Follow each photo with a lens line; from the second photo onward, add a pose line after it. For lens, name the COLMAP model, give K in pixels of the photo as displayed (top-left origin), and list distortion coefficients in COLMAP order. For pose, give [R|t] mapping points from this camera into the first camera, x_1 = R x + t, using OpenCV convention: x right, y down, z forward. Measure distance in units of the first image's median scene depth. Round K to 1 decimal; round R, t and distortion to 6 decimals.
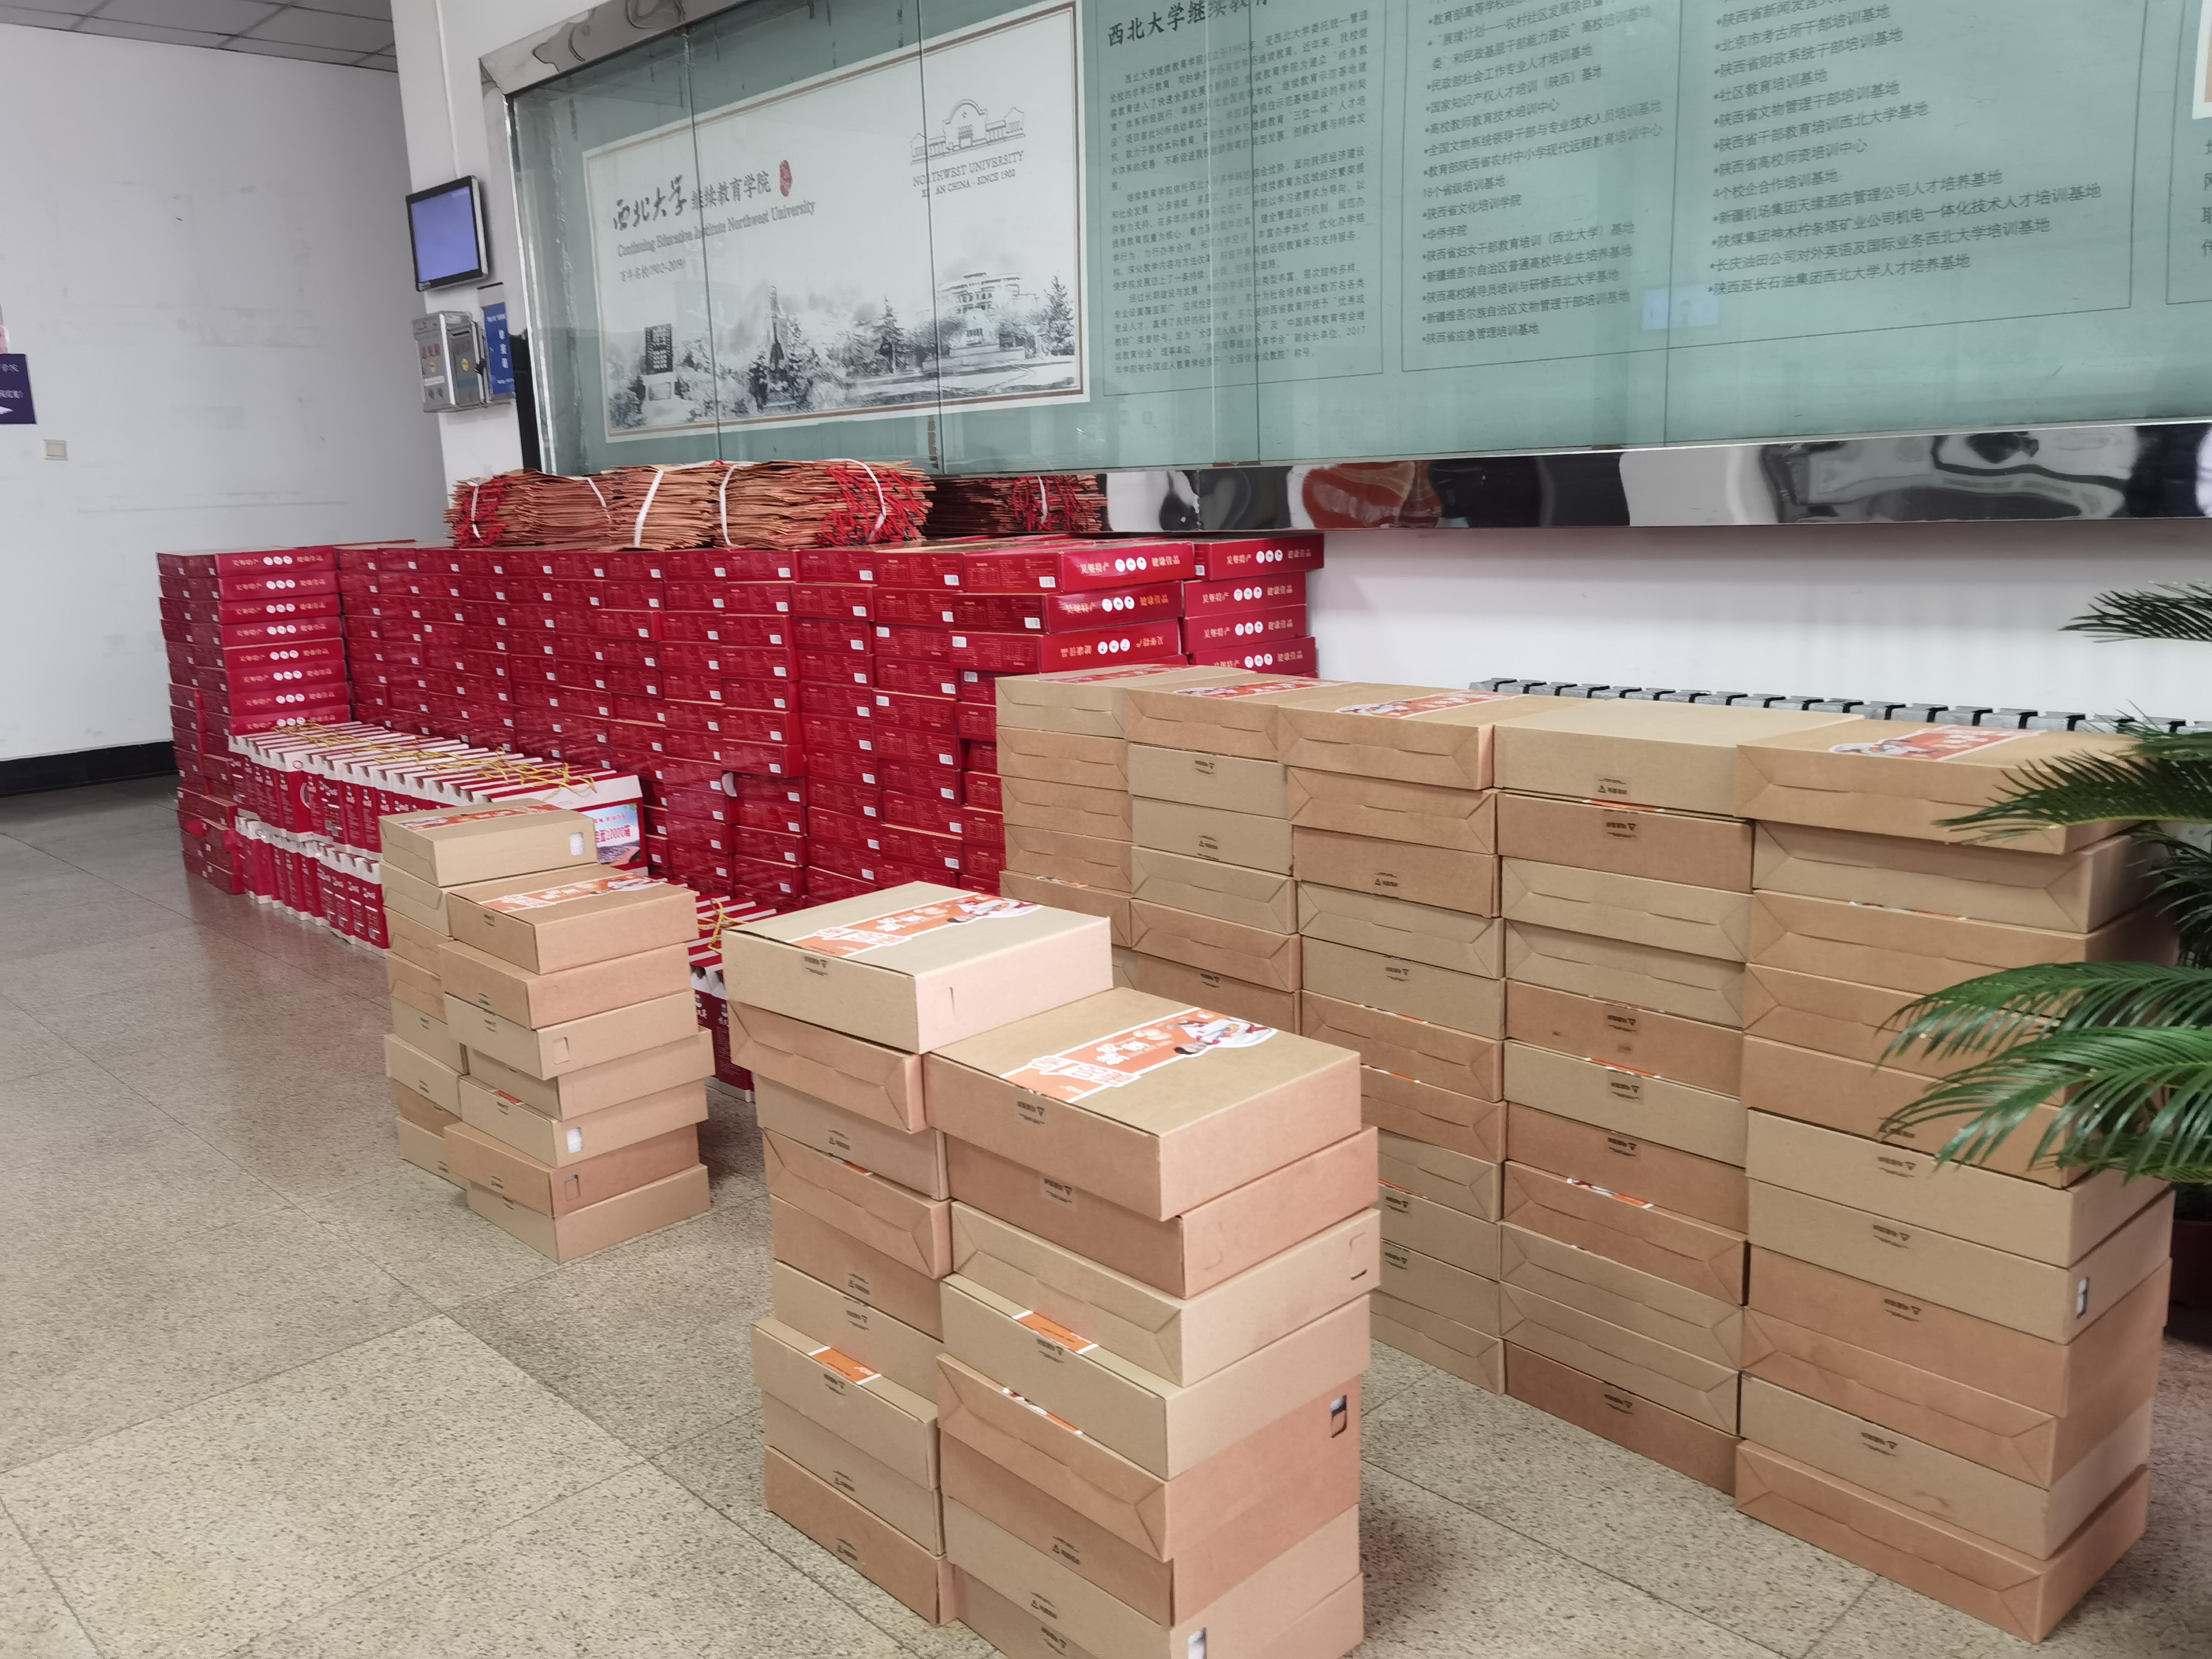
lens RADIAL K [[1694.0, 0, 1097.0], [0, 1694.0, 817.3], [0, 0, 1]] dist [0.044795, -0.000408]
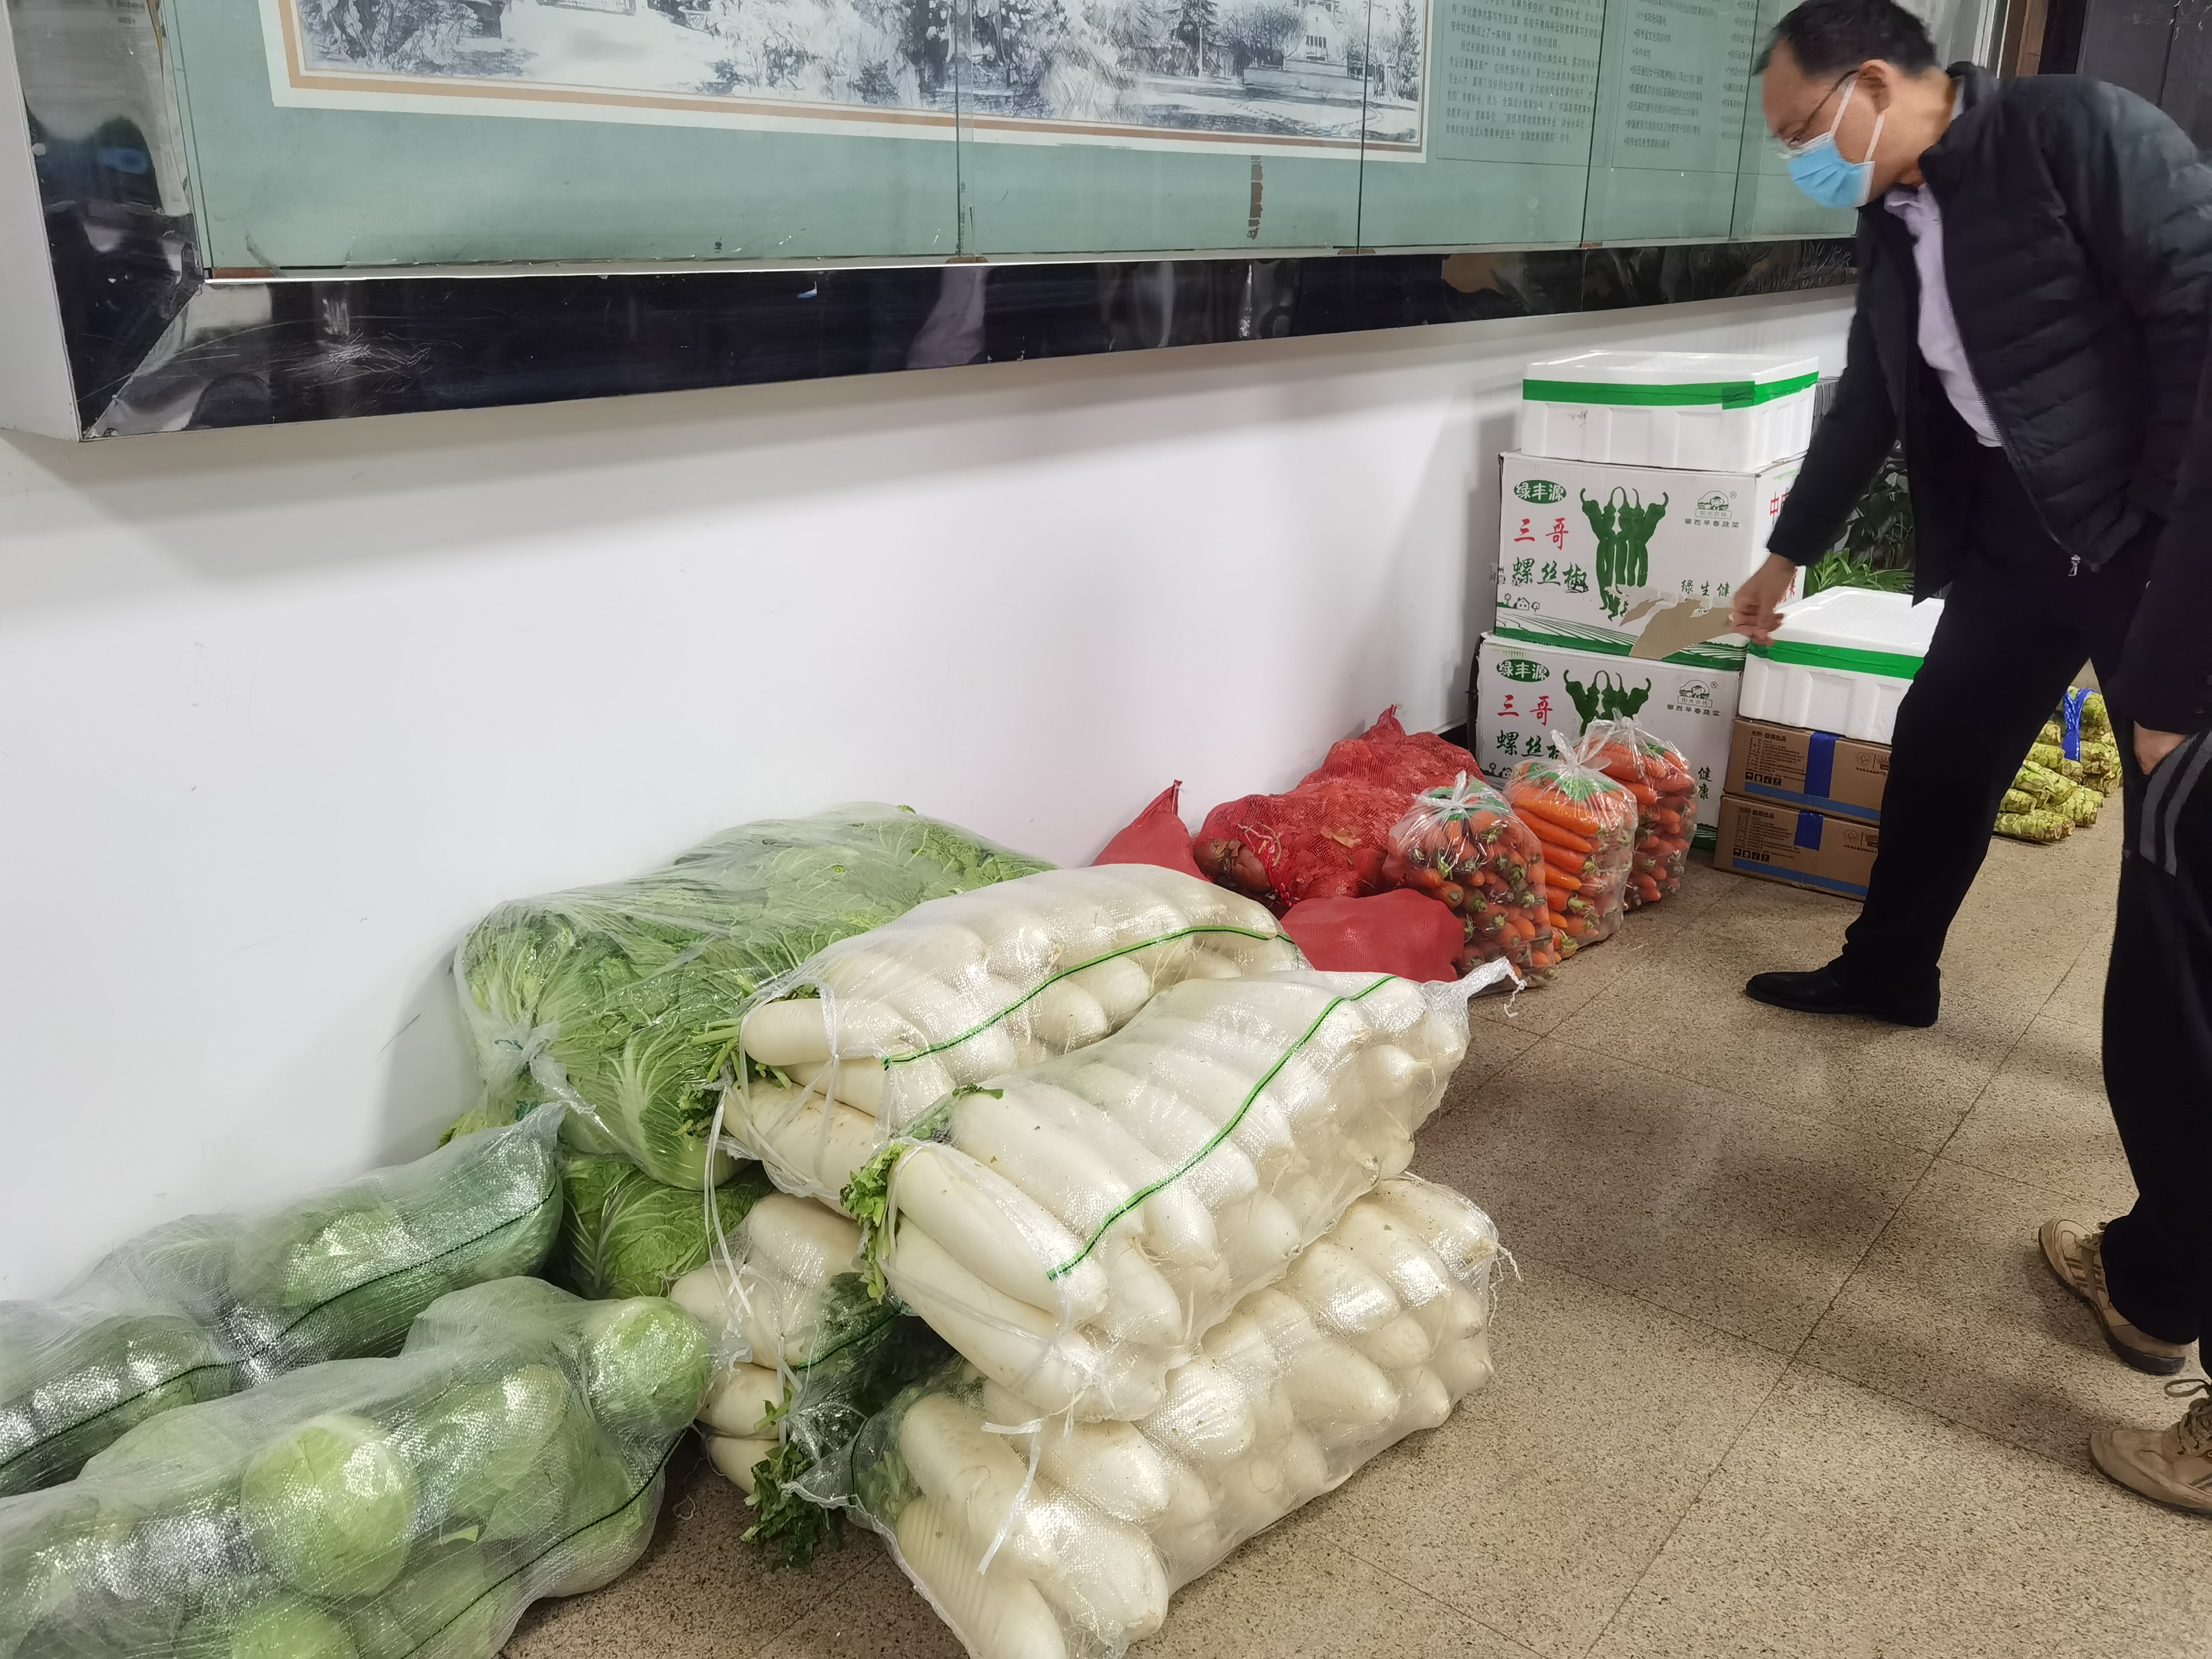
lens RADIAL K [[1694.0, 0, 1105.5], [0, 1694.0, 826.7], [0, 0, 1]] dist [0.044795, -0.000408]
pose [[-0.102490, -0.281685, 0.954017, -0.838476], [0.214000, 0.930367, 0.297692, -0.211788], [-0.971442, 0.234670, -0.035073, 1.189255]]
